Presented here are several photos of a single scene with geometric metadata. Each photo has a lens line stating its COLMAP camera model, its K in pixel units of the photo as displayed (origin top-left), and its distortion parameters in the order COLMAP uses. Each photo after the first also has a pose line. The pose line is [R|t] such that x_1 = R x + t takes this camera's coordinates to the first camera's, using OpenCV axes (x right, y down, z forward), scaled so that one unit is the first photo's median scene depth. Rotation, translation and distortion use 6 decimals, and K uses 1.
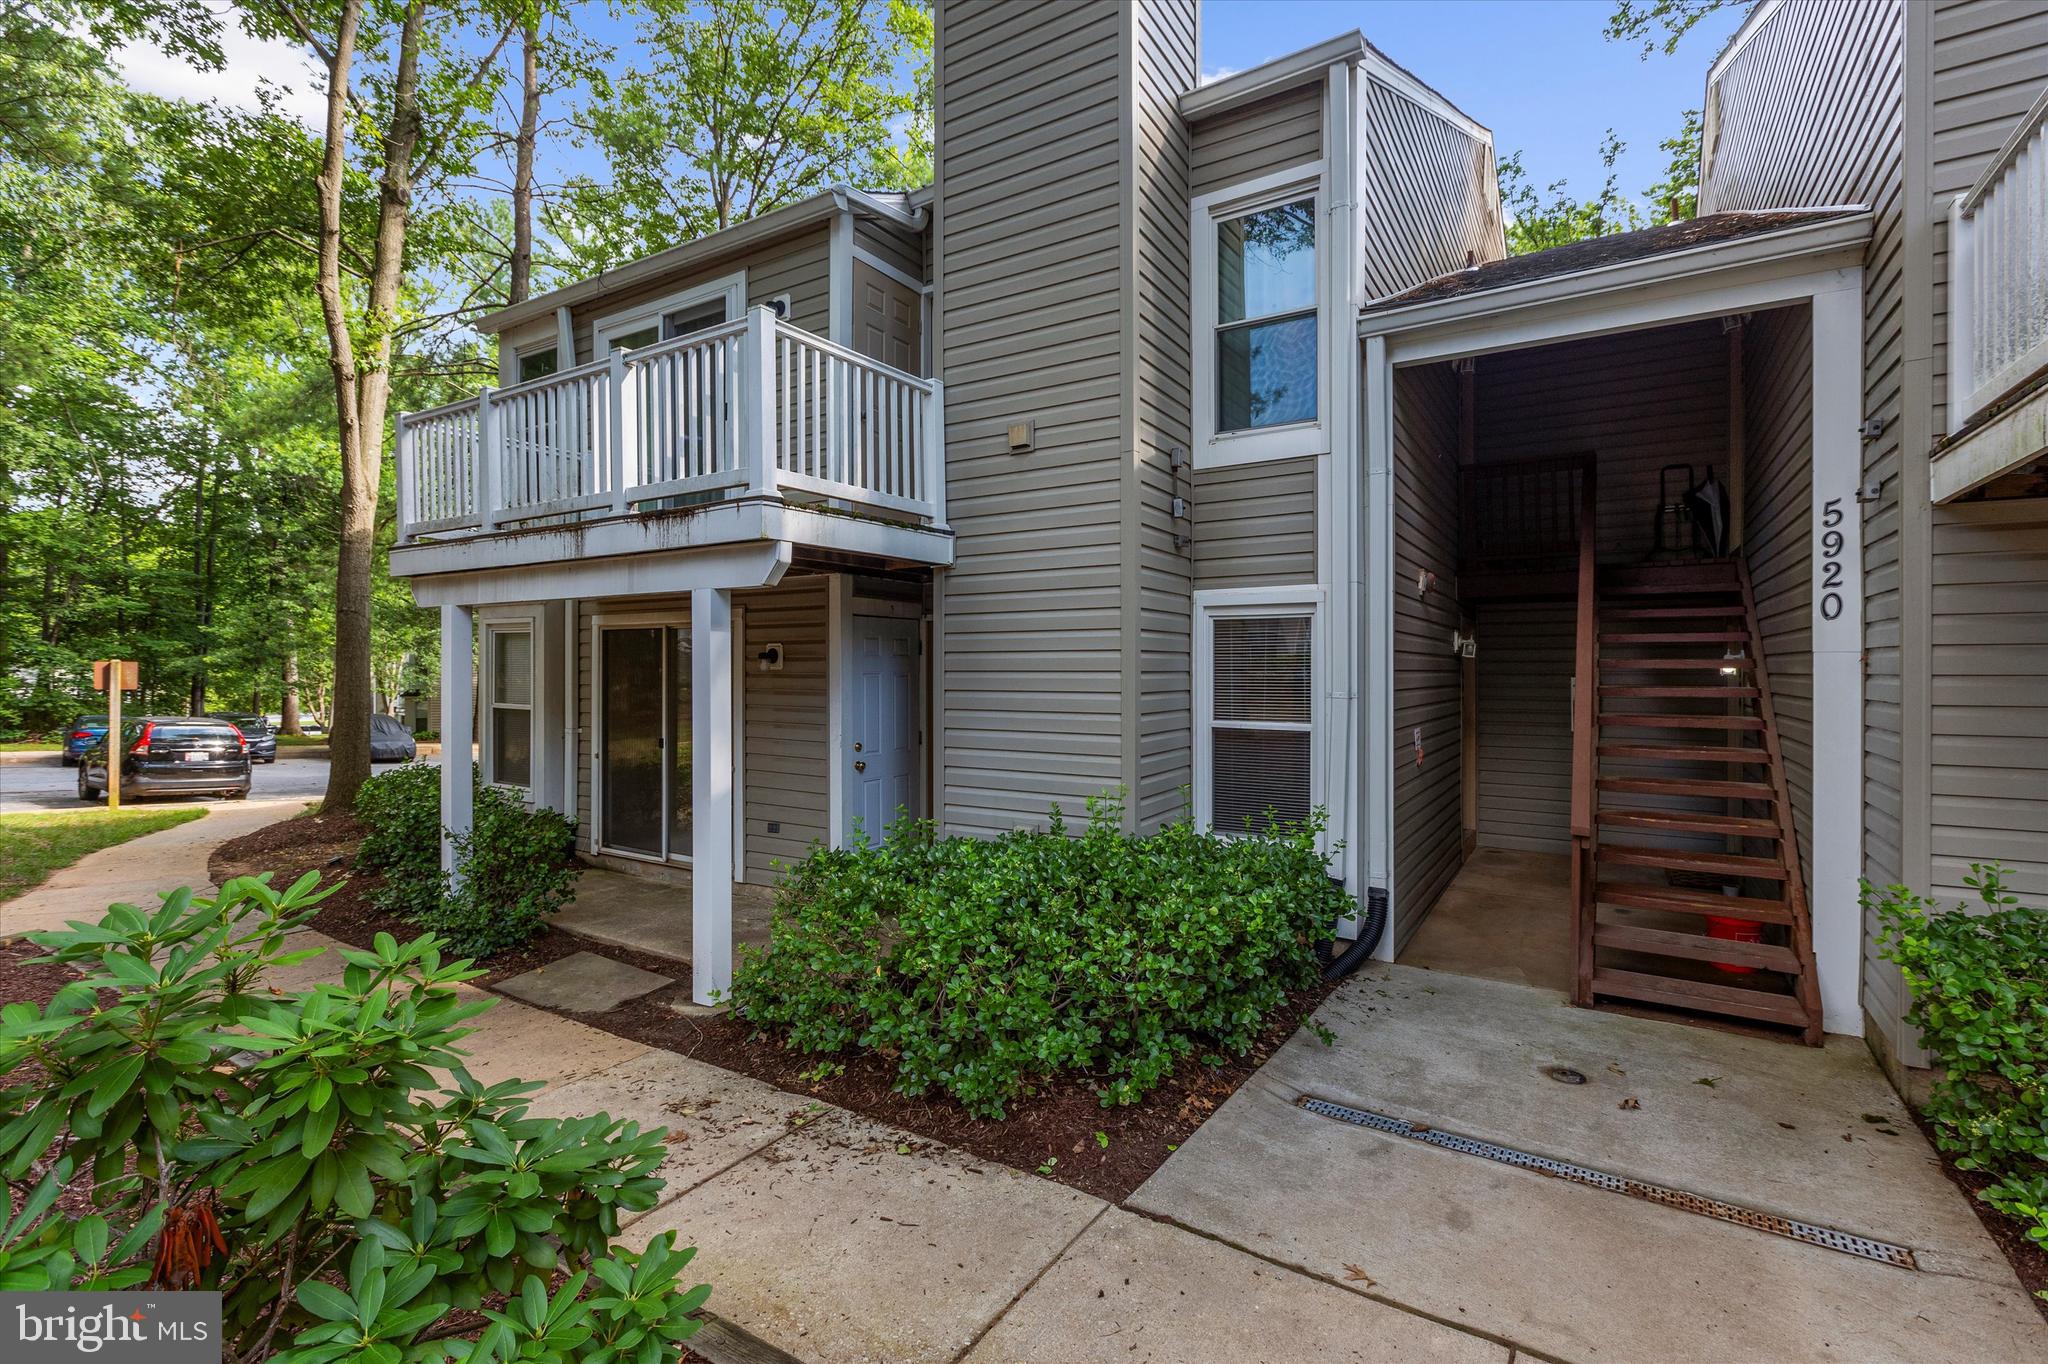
lens RADIAL K [[923.5, 0, 1020.5], [0, 923.5, 669.7], [0, 0, 1]] dist [0.001013, -0.000917]
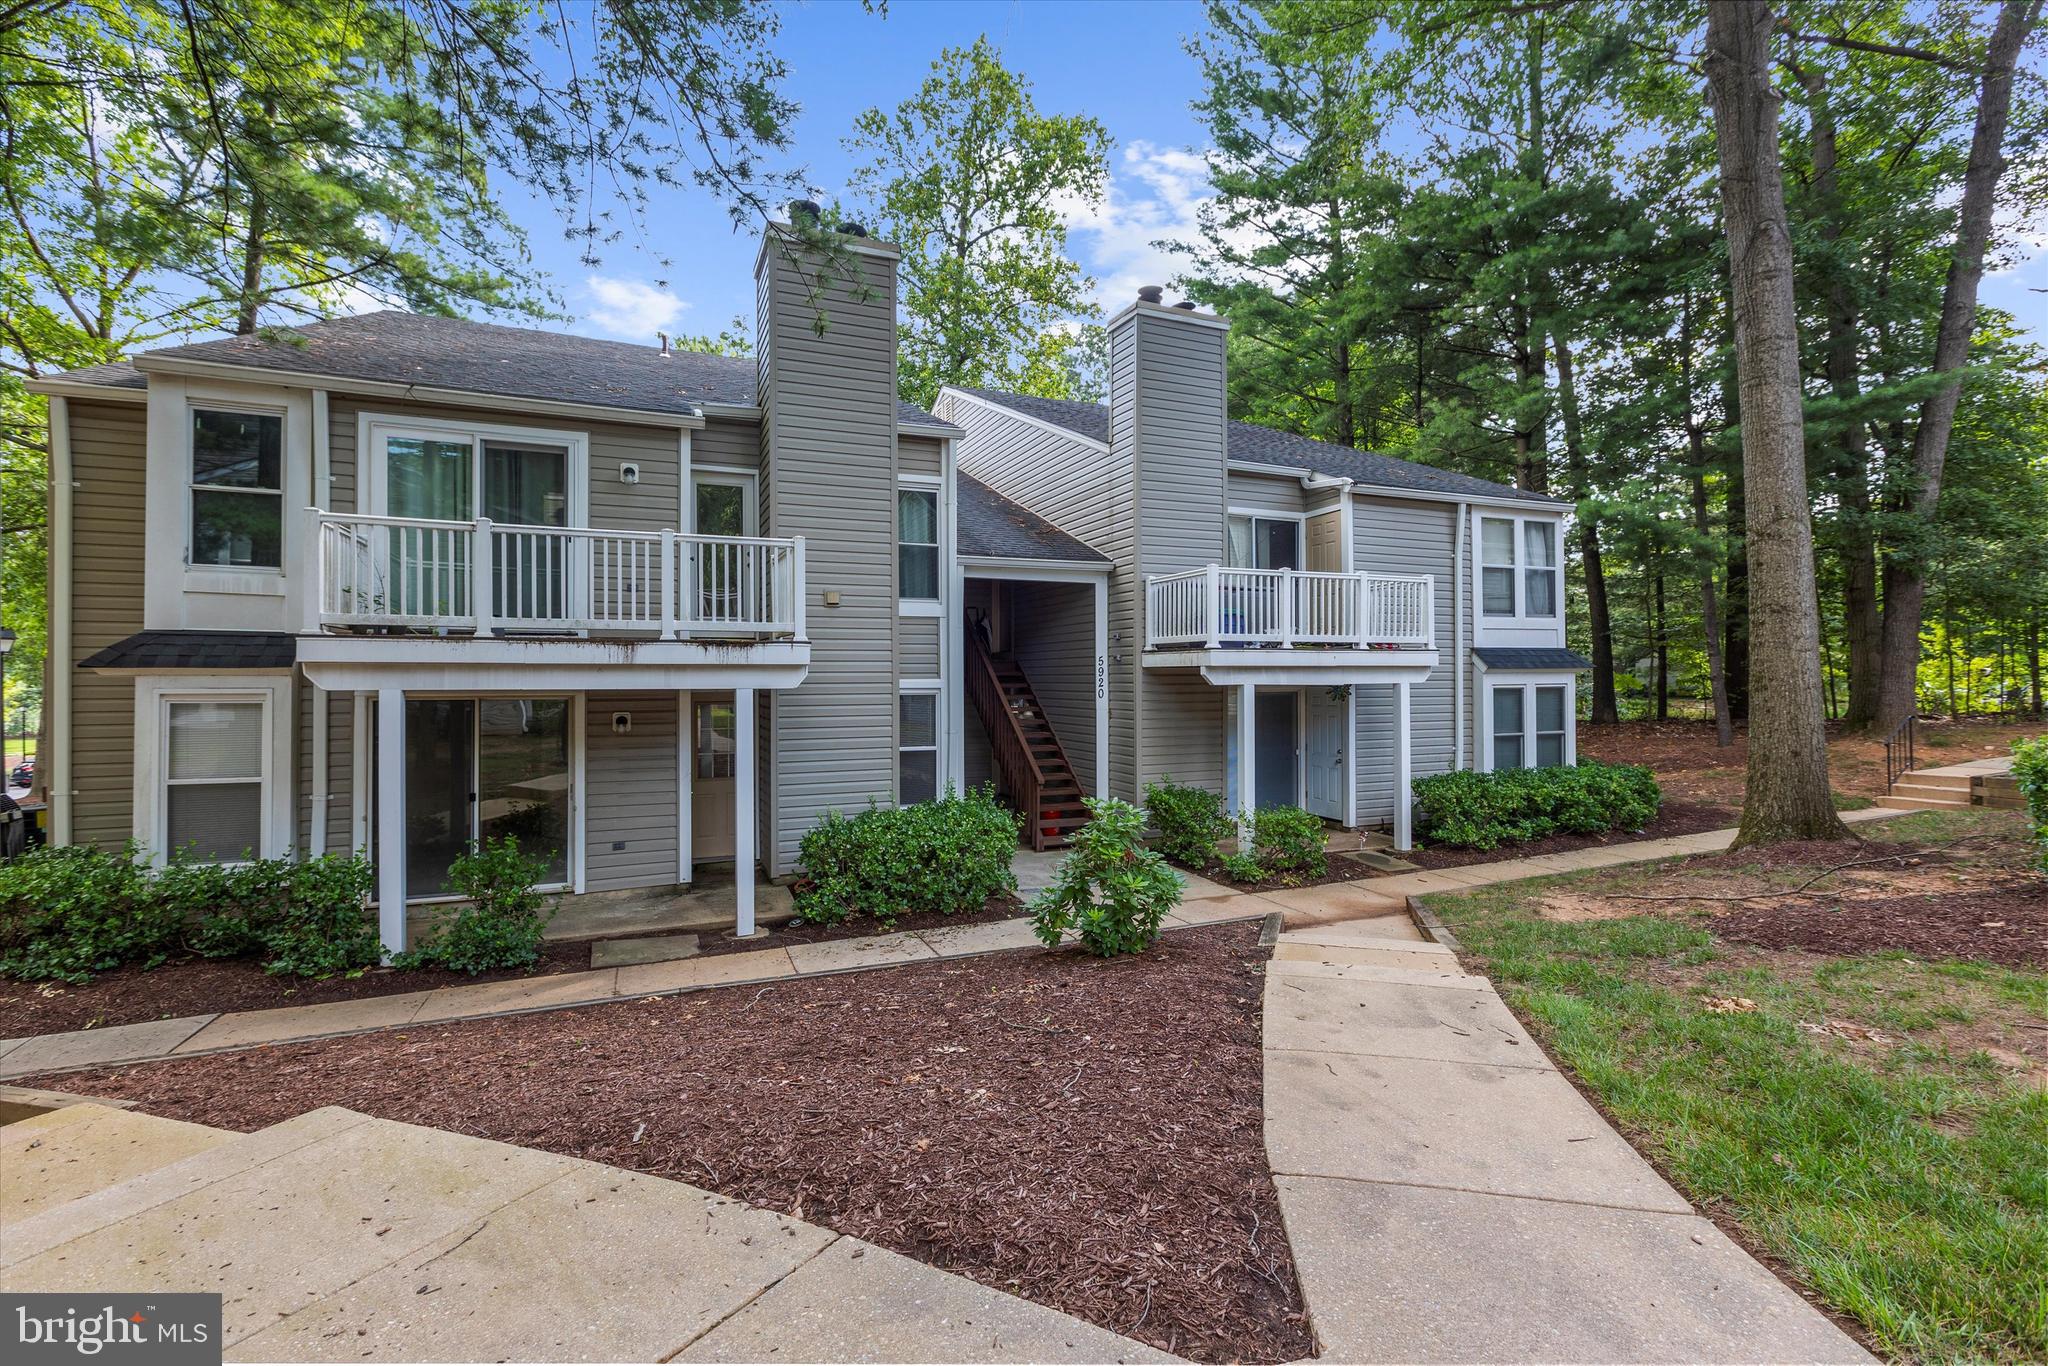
lens RADIAL K [[908.0, 0, 1015.2], [0, 908.0, 674.3], [0, 0, 1]] dist [0.000057, -0.000395]
pose [[0.573589, 0.002232, 0.819140, -1.290986], [0.004771, 0.999970, -0.006066, -0.091783], [-0.819129, 0.007387, 0.573561, -0.323877]]
